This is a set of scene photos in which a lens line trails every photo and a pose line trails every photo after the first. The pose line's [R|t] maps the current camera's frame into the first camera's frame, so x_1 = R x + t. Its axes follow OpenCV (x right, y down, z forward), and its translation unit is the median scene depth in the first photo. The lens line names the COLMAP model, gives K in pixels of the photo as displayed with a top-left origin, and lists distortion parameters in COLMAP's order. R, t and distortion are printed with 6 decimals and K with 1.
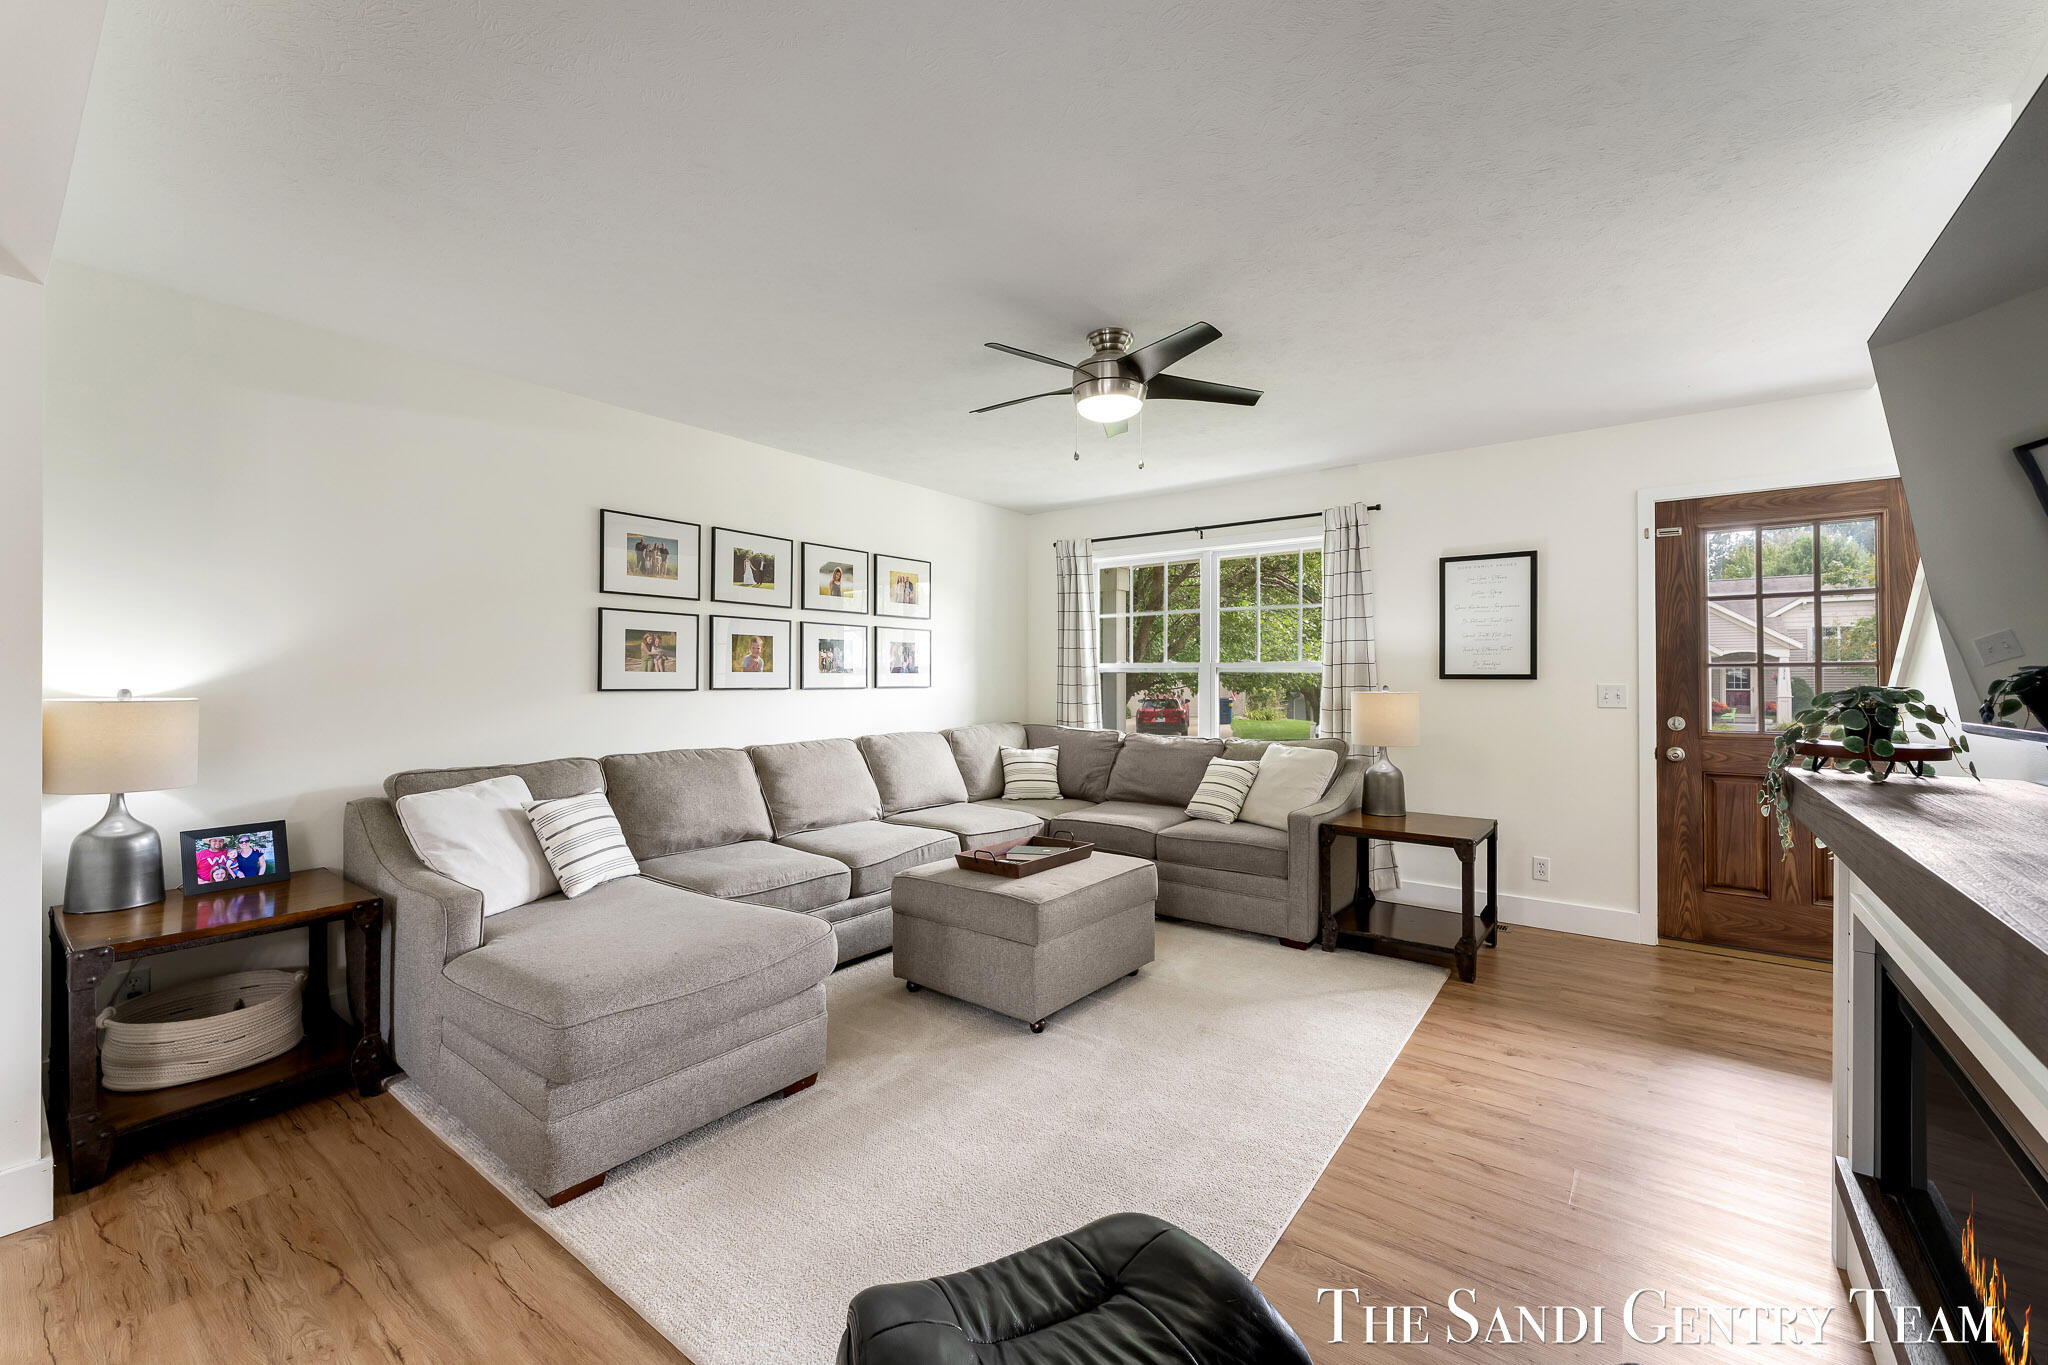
lens RADIAL K [[814.1, 0, 1023.0], [0, 814.1, 675.1], [0, 0, 1]] dist [0.000875, -0.000832]
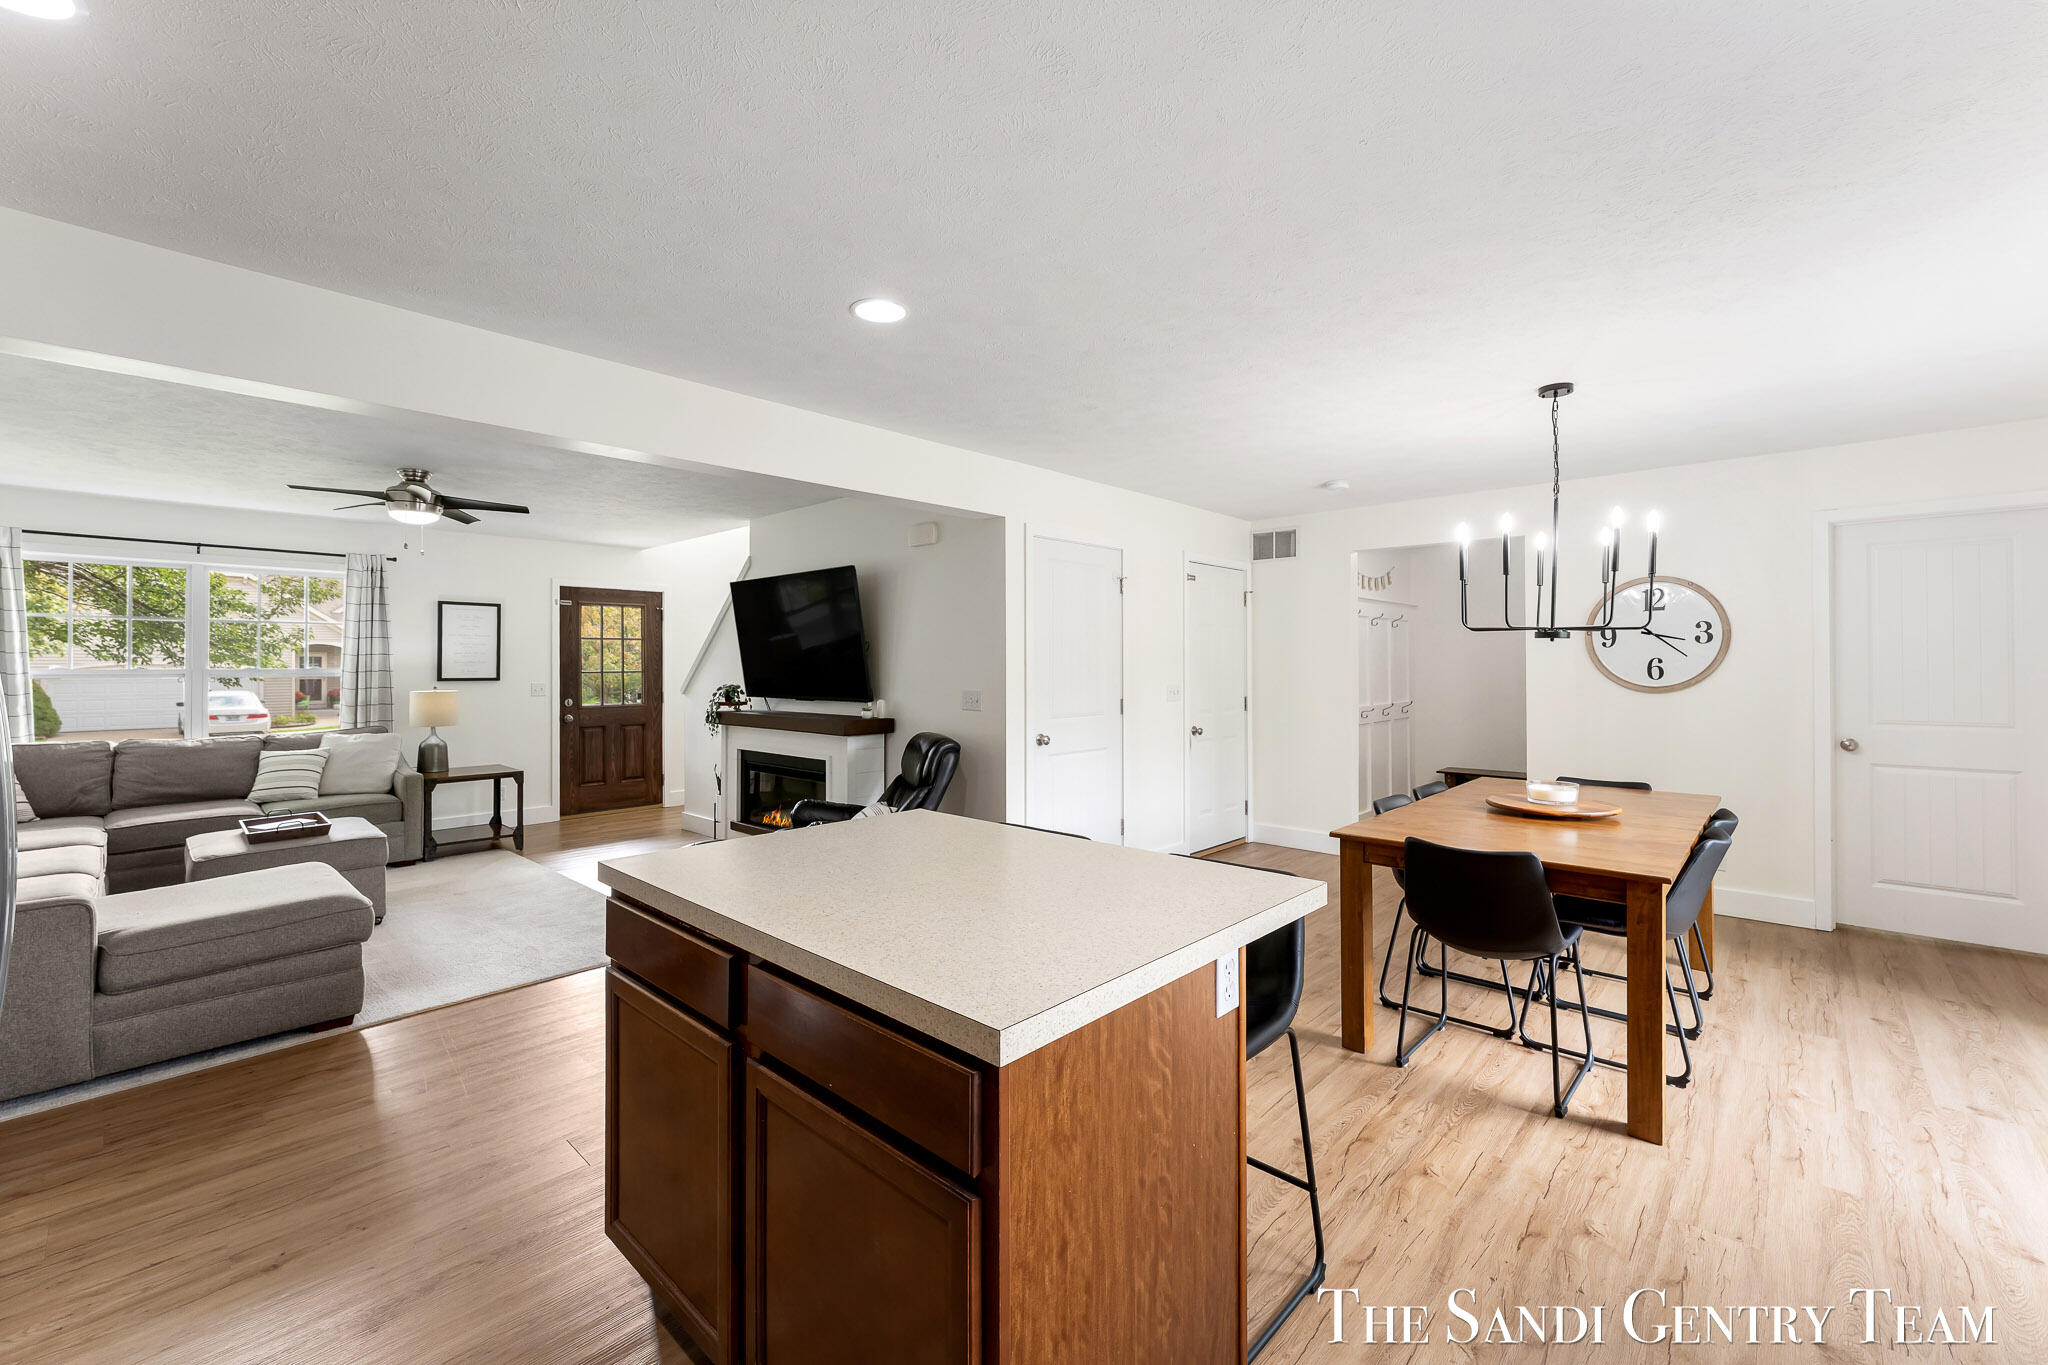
lens RADIAL K [[814.1, 0, 1008.2], [0, 814.1, 665.2], [0, 0, 1]] dist [0.000875, -0.000832]
pose [[0.098700, -0.000046, 0.995117, -1.002977], [-0.003267, 0.999995, 0.000370, -0.032779], [-0.995112, -0.003287, 0.098699, -0.225421]]
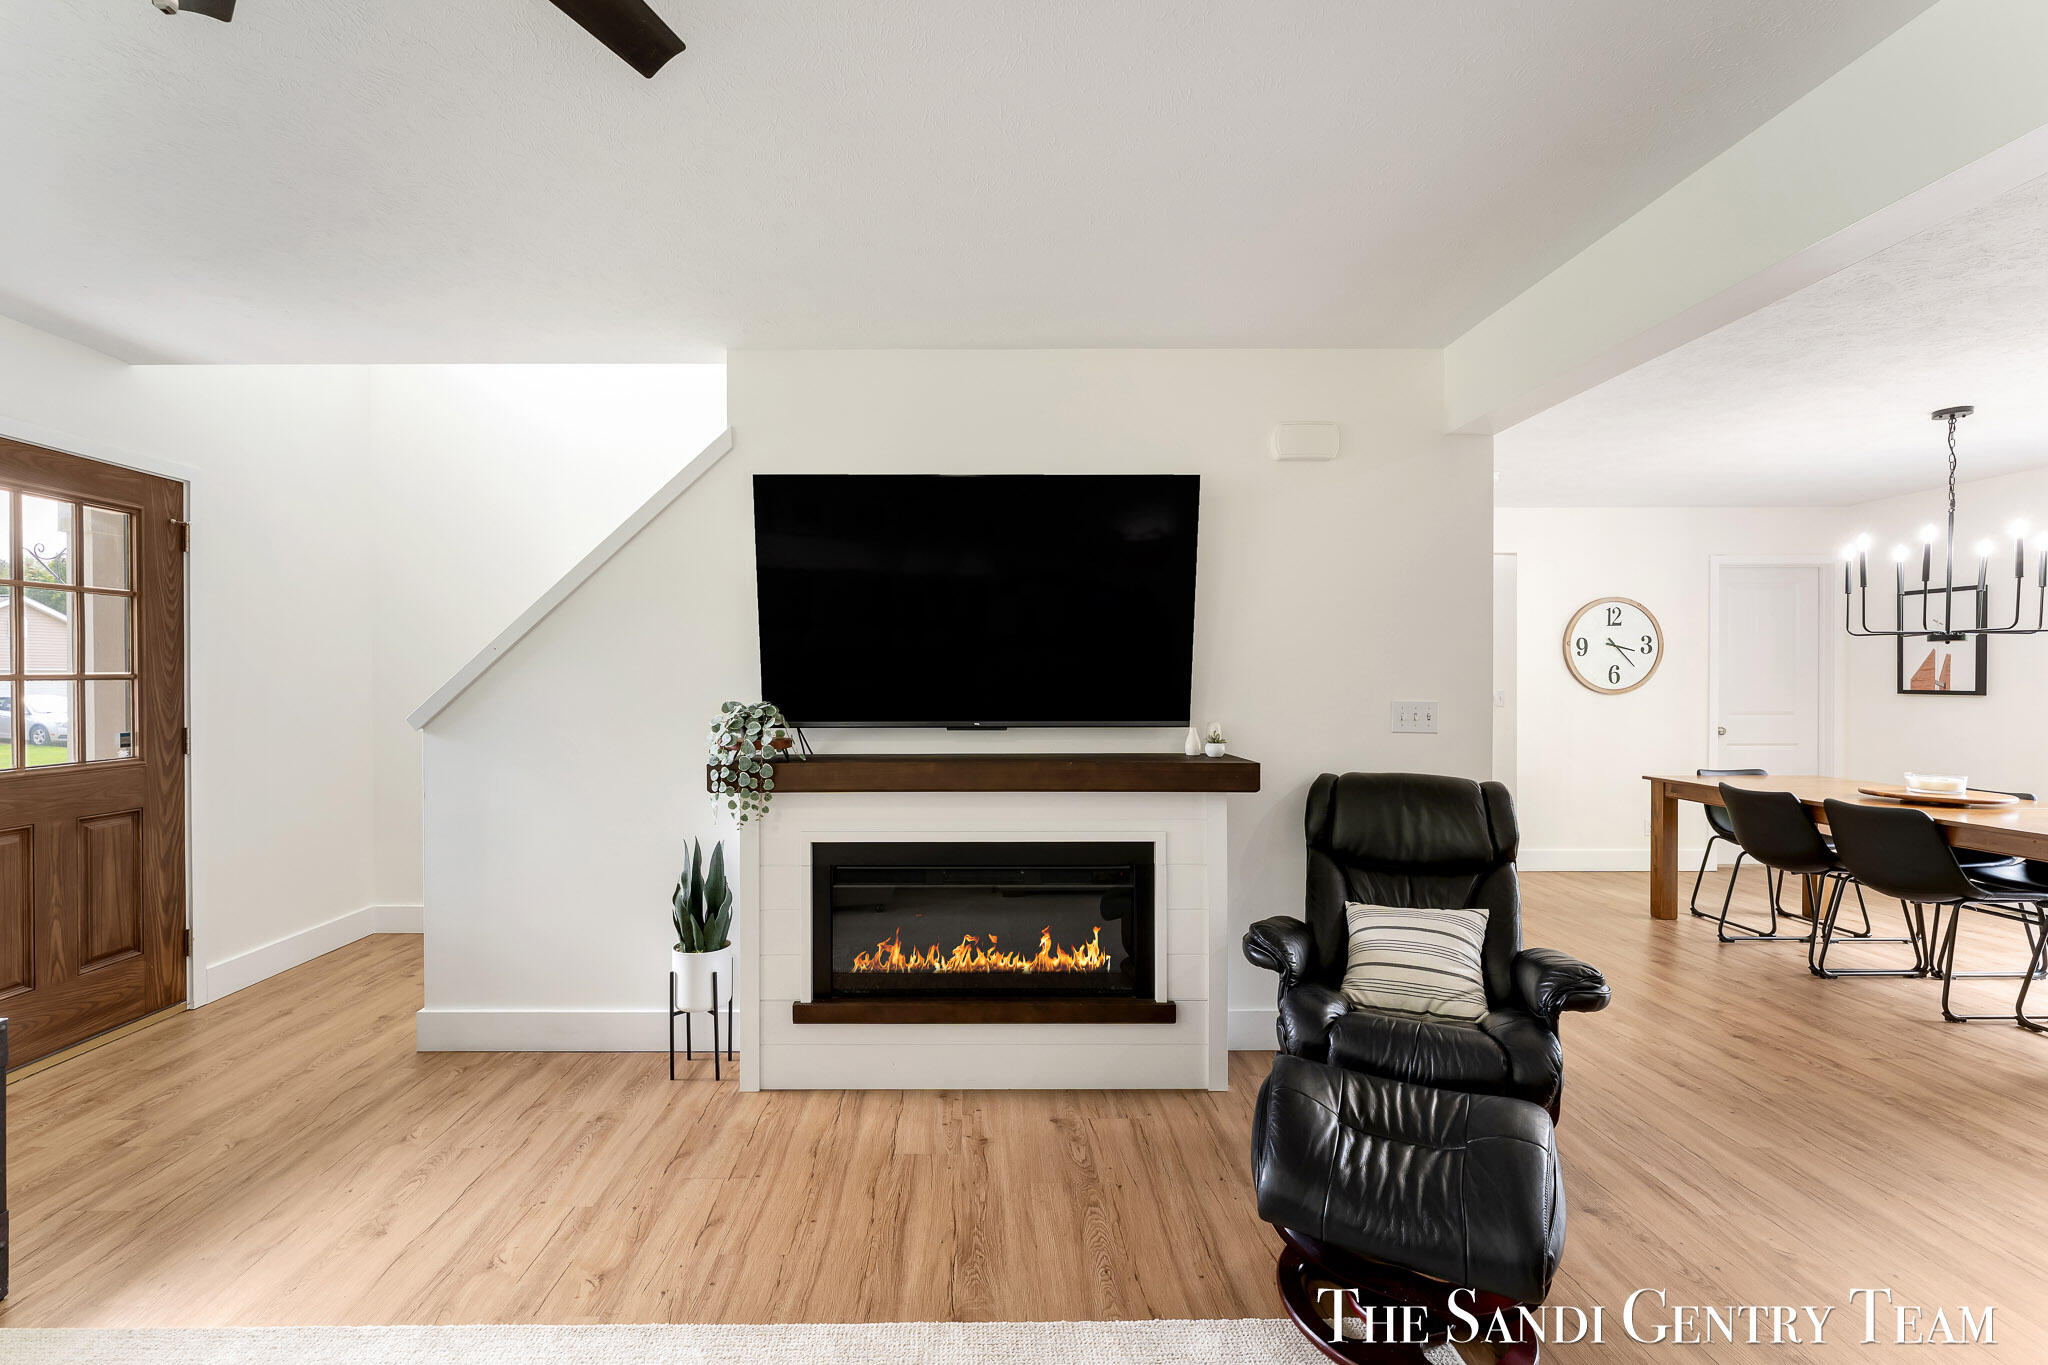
lens RADIAL K [[814.1, 0, 968.5], [0, 814.1, 699.0], [0, 0, 1]] dist [0.000875, -0.000832]
pose [[-0.614369, -0.007721, 0.788981, -0.184730], [-0.000789, 0.999958, 0.009171, 0.000714], [-0.789019, 0.005012, -0.614349, 0.732661]]
